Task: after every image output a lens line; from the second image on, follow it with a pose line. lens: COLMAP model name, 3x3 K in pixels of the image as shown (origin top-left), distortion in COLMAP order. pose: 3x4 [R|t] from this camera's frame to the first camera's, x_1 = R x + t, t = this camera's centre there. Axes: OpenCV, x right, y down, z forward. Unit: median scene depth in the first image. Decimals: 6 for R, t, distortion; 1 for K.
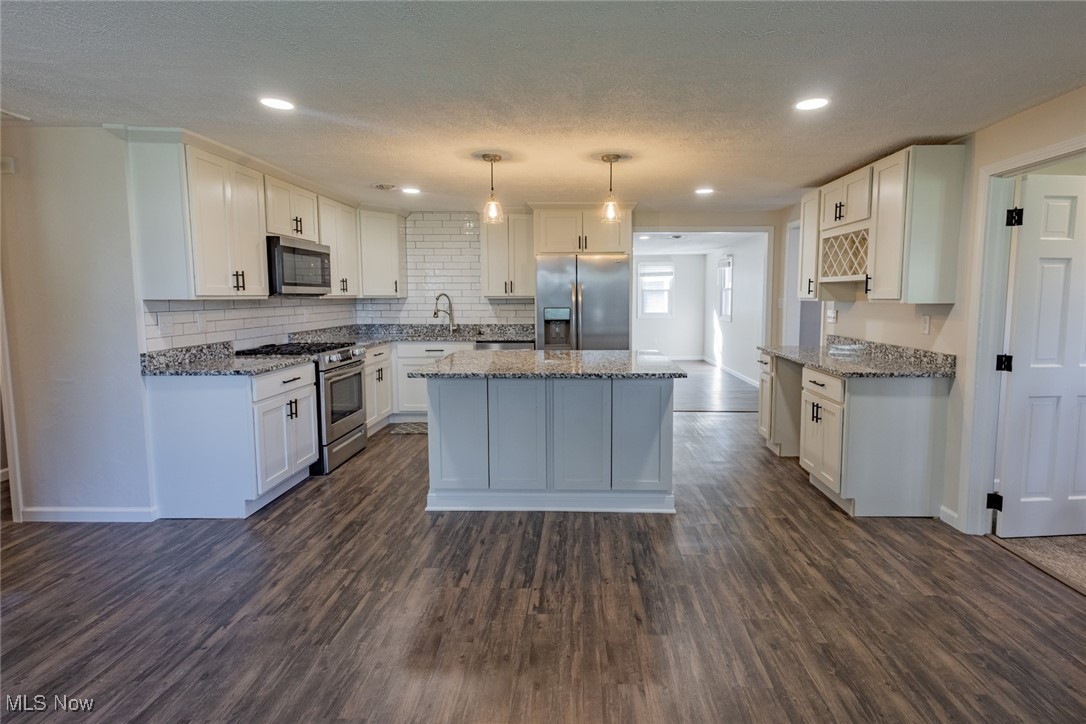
lens RADIAL K [[538.8, 0, 575.0], [0, 538.8, 341.8], [0, 0, 1]] dist [0.020200, 0.000133]
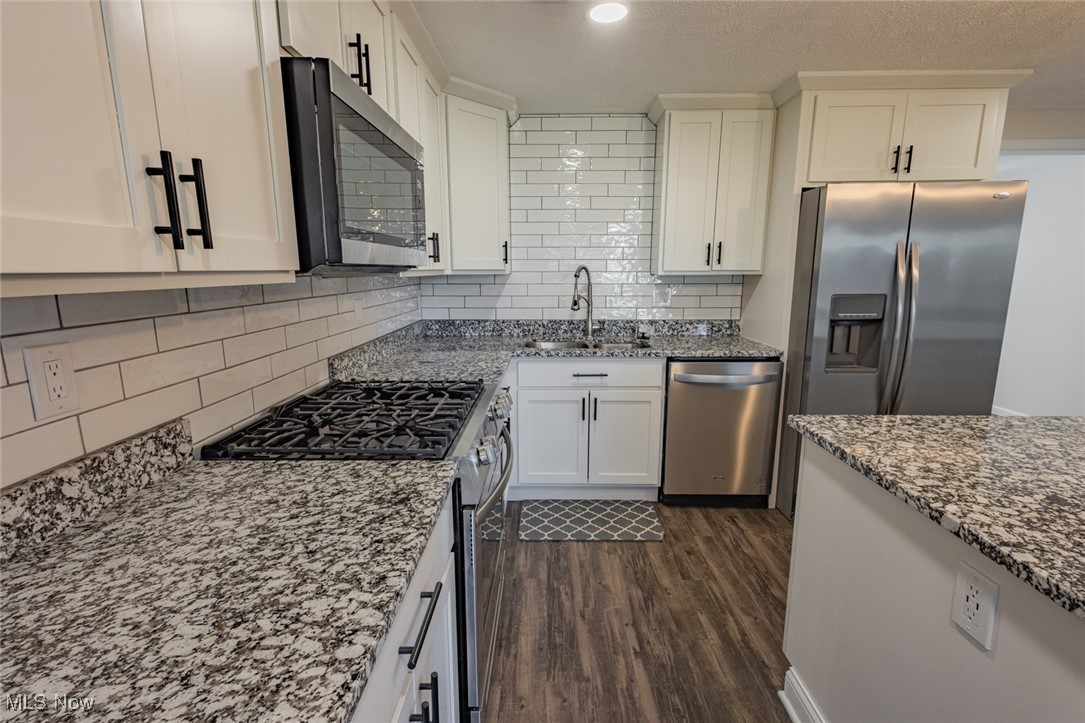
lens RADIAL K [[503.7, 0, 542.5], [0, 503.7, 361.5], [0, 0, 1]] dist [0.013378, -0.000321]
pose [[0.999998, 0.000281, -0.002167, -0.385950], [-0.000072, 0.995373, 0.096091, -0.056168], [0.002184, -0.096090, 0.995370, 0.645565]]
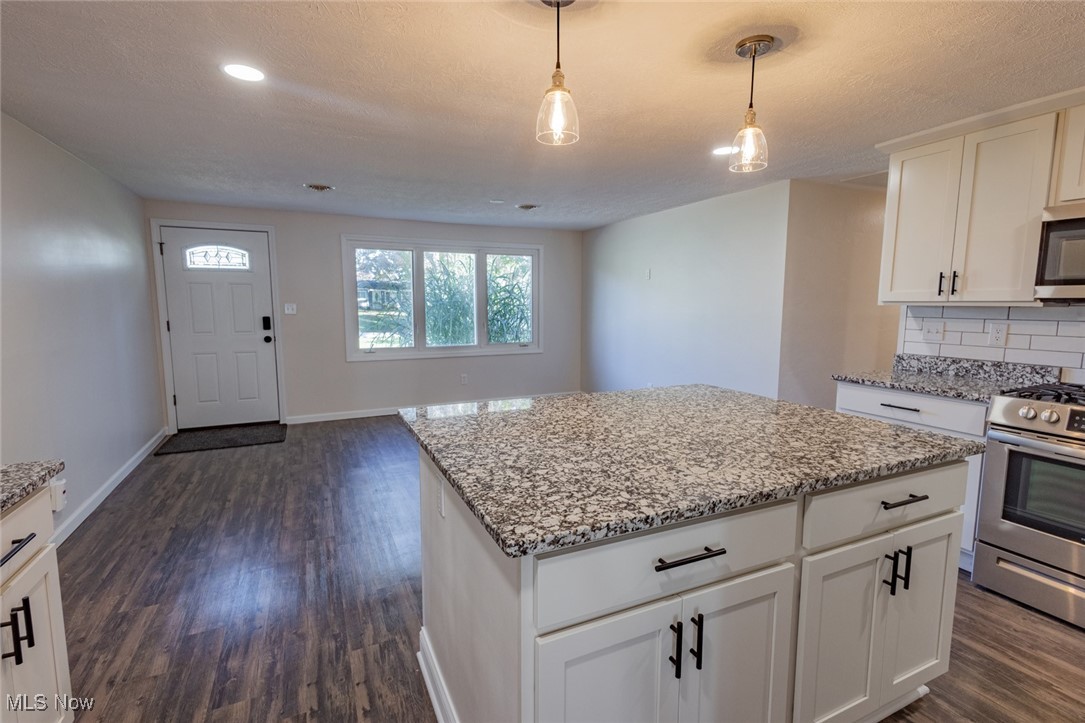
lens RADIAL K [[503.7, 0, 542.5], [0, 503.7, 361.5], [0, 0, 1]] dist [0.013378, -0.000321]
pose [[-0.901520, 0.050223, -0.429814, 0.225353], [-0.039301, 0.979635, 0.196901, -0.101069], [0.430950, 0.194402, -0.881187, 1.172204]]
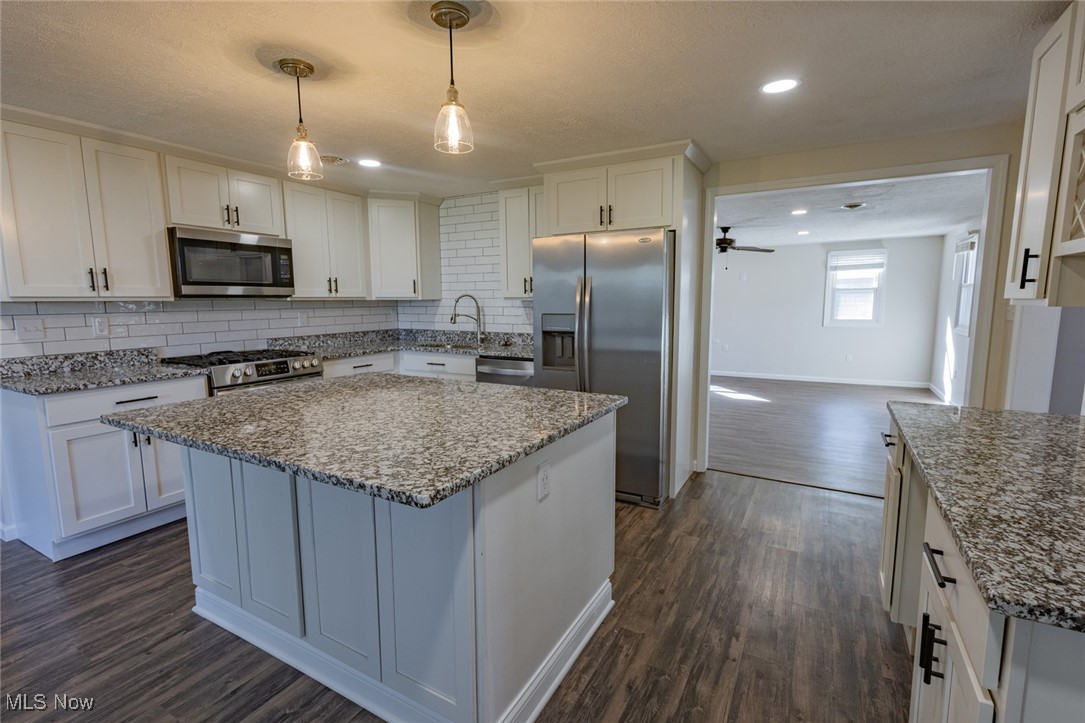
lens RADIAL K [[503.7, 0, 542.5], [0, 503.7, 361.5], [0, 0, 1]] dist [0.013378, -0.000321]
pose [[0.875133, 0.057291, -0.480479, 0.315460], [-0.038080, 0.998041, 0.049645, -0.040482], [0.482382, -0.025150, 0.875600, 0.514446]]
